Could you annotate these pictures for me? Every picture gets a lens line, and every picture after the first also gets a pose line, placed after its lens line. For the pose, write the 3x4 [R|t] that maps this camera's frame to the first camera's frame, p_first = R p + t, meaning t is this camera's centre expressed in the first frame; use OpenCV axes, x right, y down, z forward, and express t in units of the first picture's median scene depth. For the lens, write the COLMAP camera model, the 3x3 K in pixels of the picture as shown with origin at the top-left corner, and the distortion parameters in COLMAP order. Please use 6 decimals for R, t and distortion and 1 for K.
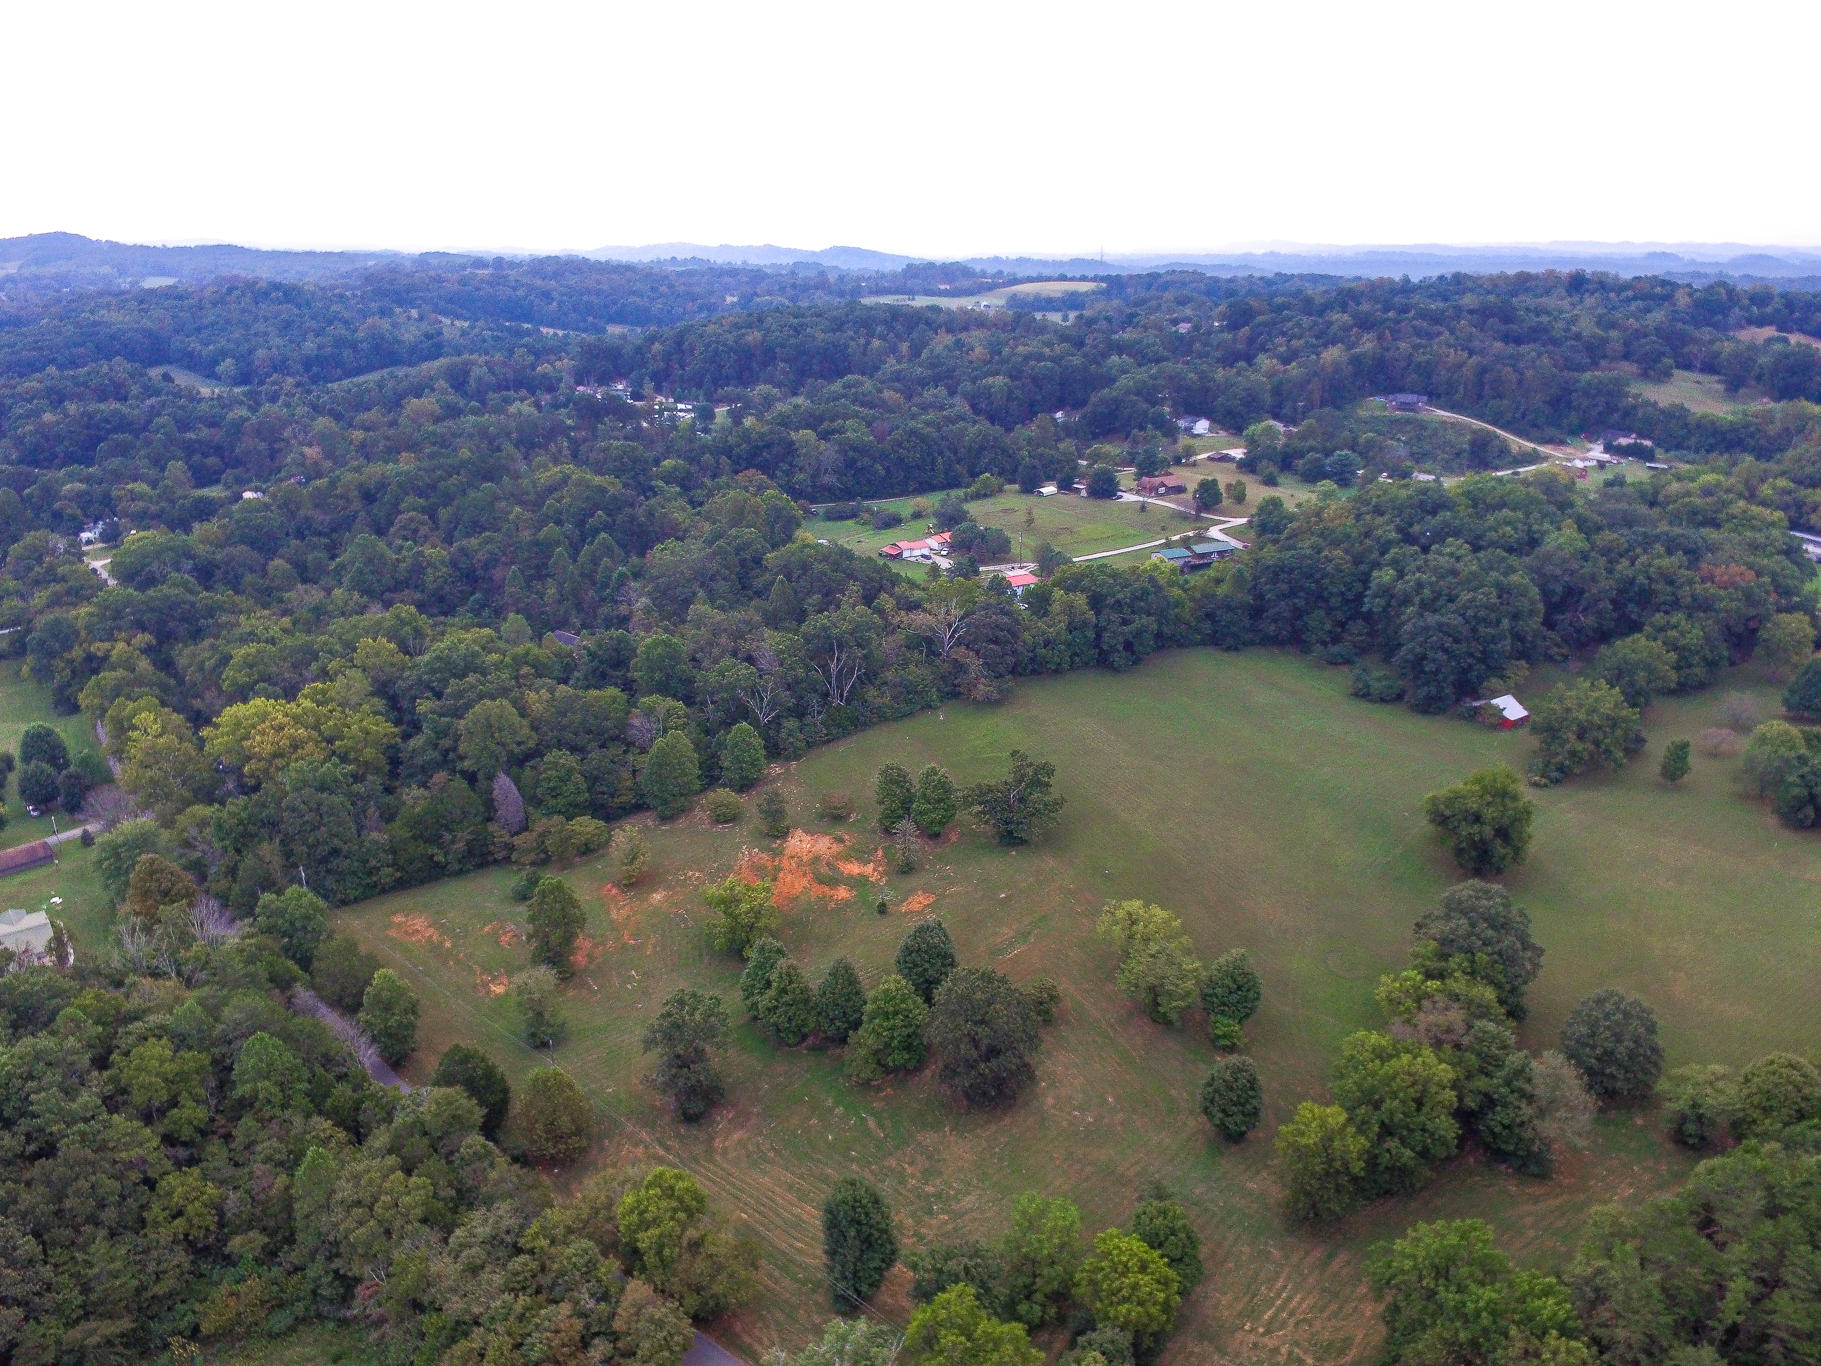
lens RADIAL K [[1230.5, 0, 910.5], [0, 1230.5, 683.0], [0, 0, 1]] dist [0.076928, -0.091877]
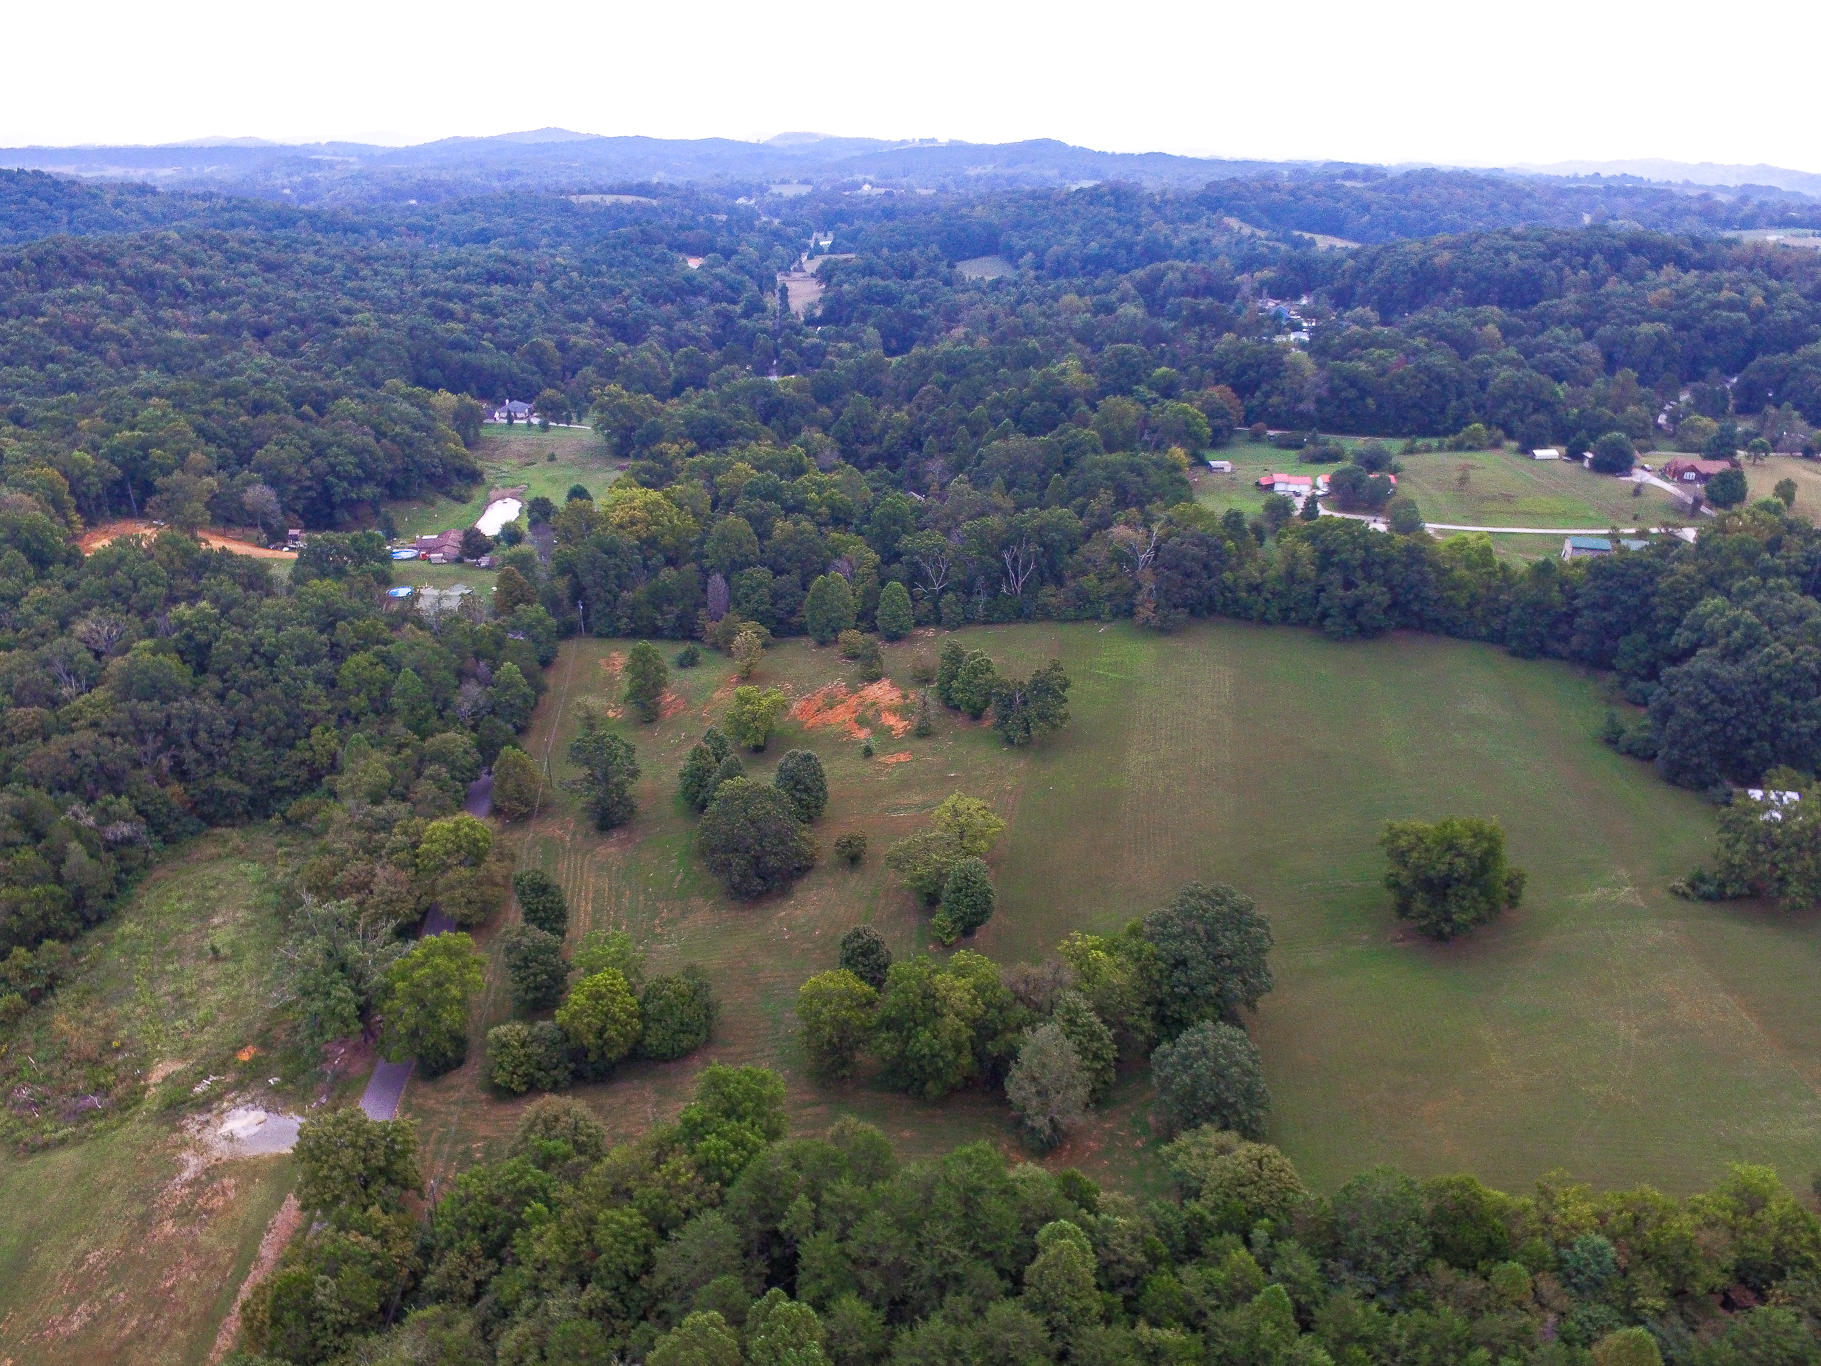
lens RADIAL K [[1230.5, 0, 910.5], [0, 1230.5, 683.0], [0, 0, 1]] dist [0.076928, -0.091877]
pose [[0.766068, 0.269521, -0.583522, 0.377491], [-0.232872, 0.962542, 0.138864, -0.025844], [0.599092, 0.029507, 0.800137, 0.066653]]
